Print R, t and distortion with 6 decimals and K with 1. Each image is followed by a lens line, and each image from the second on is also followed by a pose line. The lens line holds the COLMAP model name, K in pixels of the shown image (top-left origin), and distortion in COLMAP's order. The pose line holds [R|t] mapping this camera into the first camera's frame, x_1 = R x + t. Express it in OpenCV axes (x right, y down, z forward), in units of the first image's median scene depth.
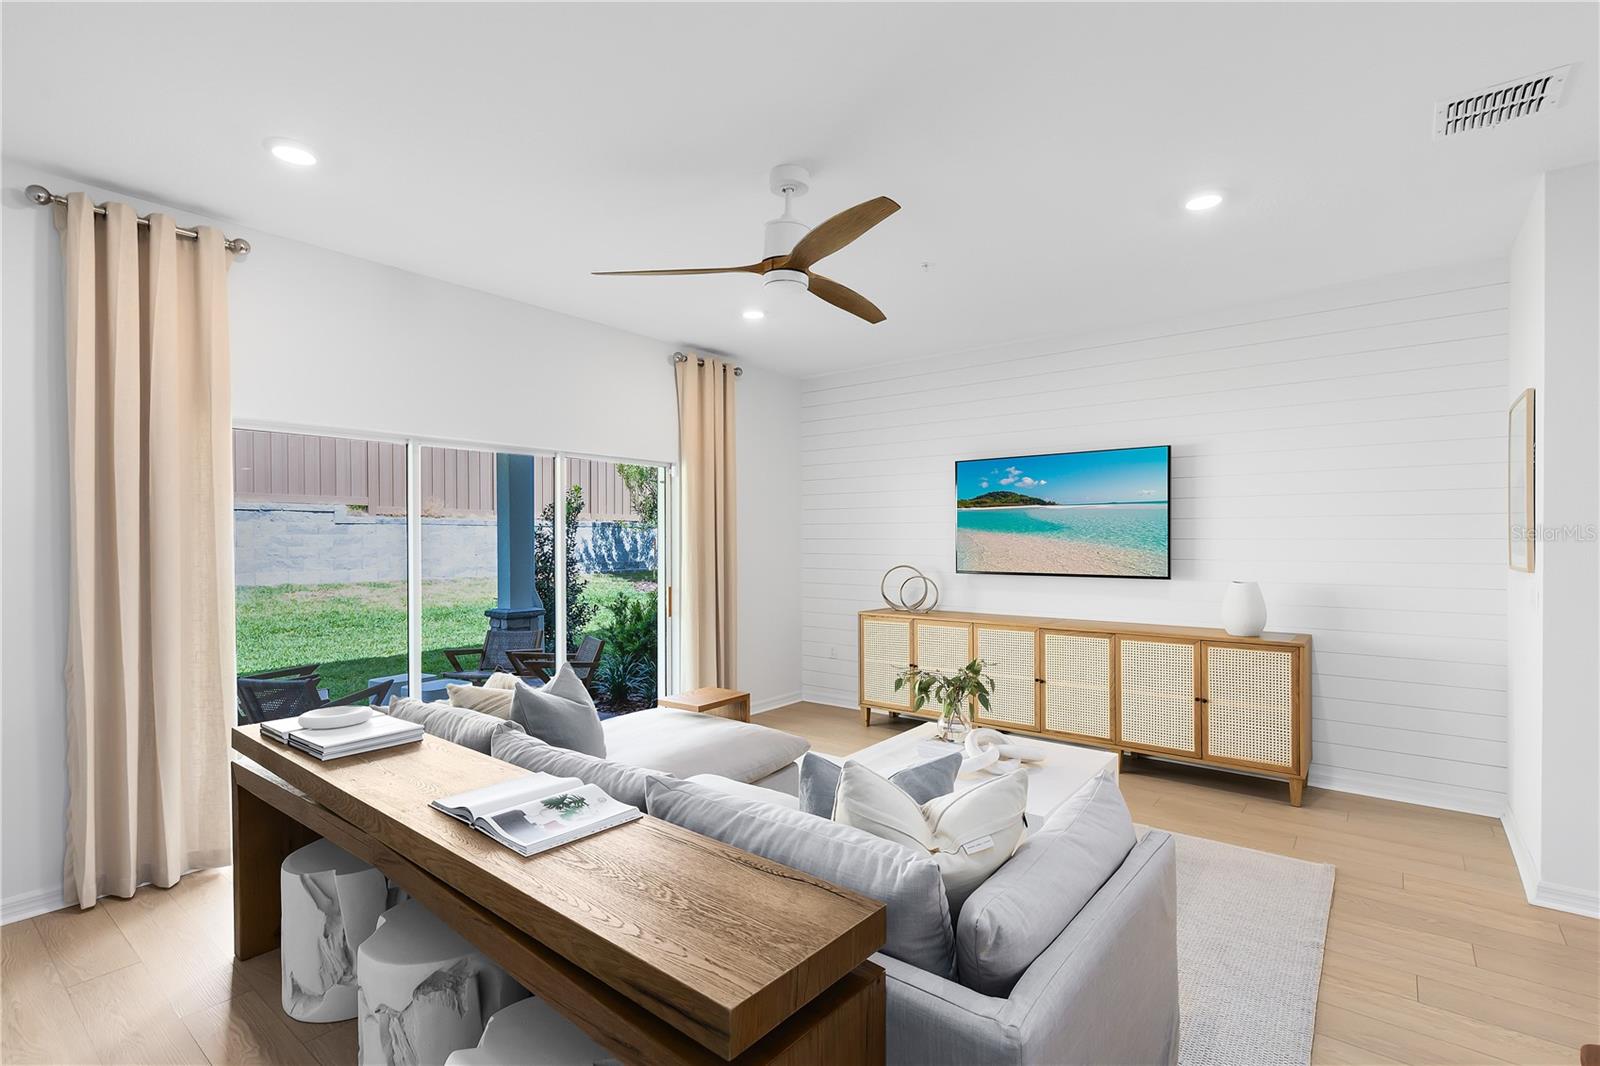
lens RADIAL K [[741.2, 0, 808.5], [0, 741.2, 538.2], [0, 0, 1]] dist [0.002437, 0.000555]
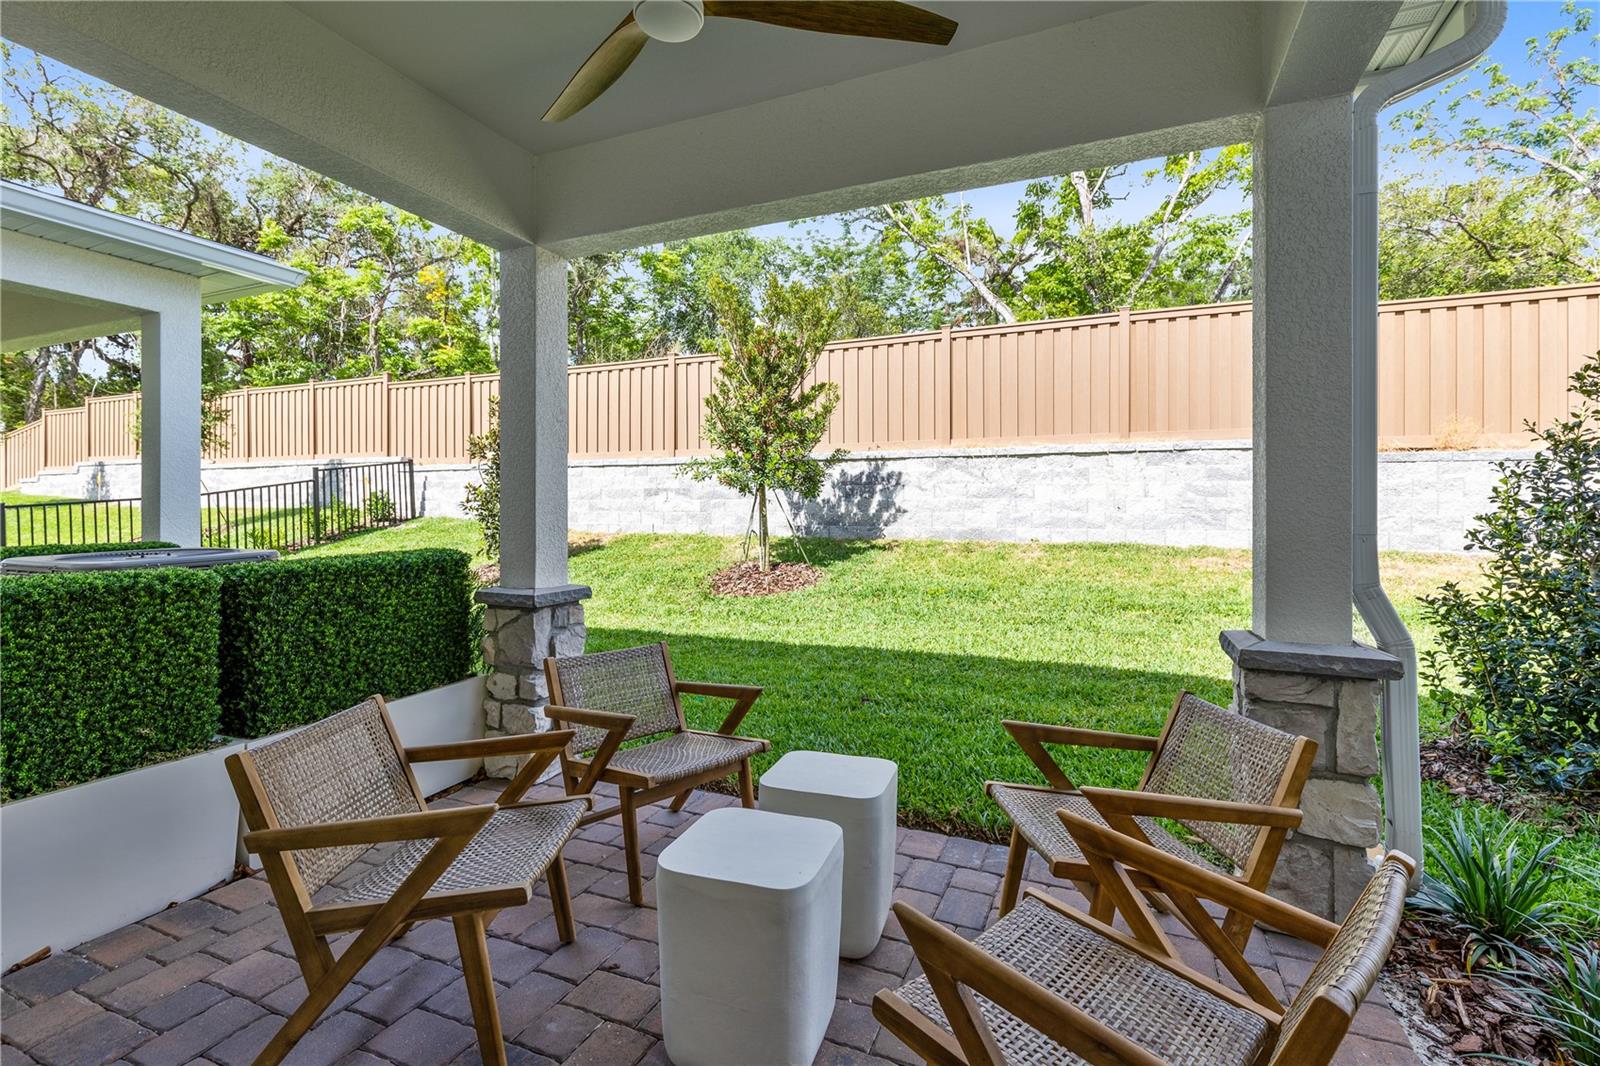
lens RADIAL K [[741.2, 0, 769.0], [0, 741.2, 505.5], [0, 0, 1]] dist [0.002437, 0.000555]
pose [[0.229216, 0.000131, -0.973376, -0.218453], [-0.000916, 1.000000, -0.000081, 0.060900], [0.973375, 0.000910, 0.229216, 1.185964]]
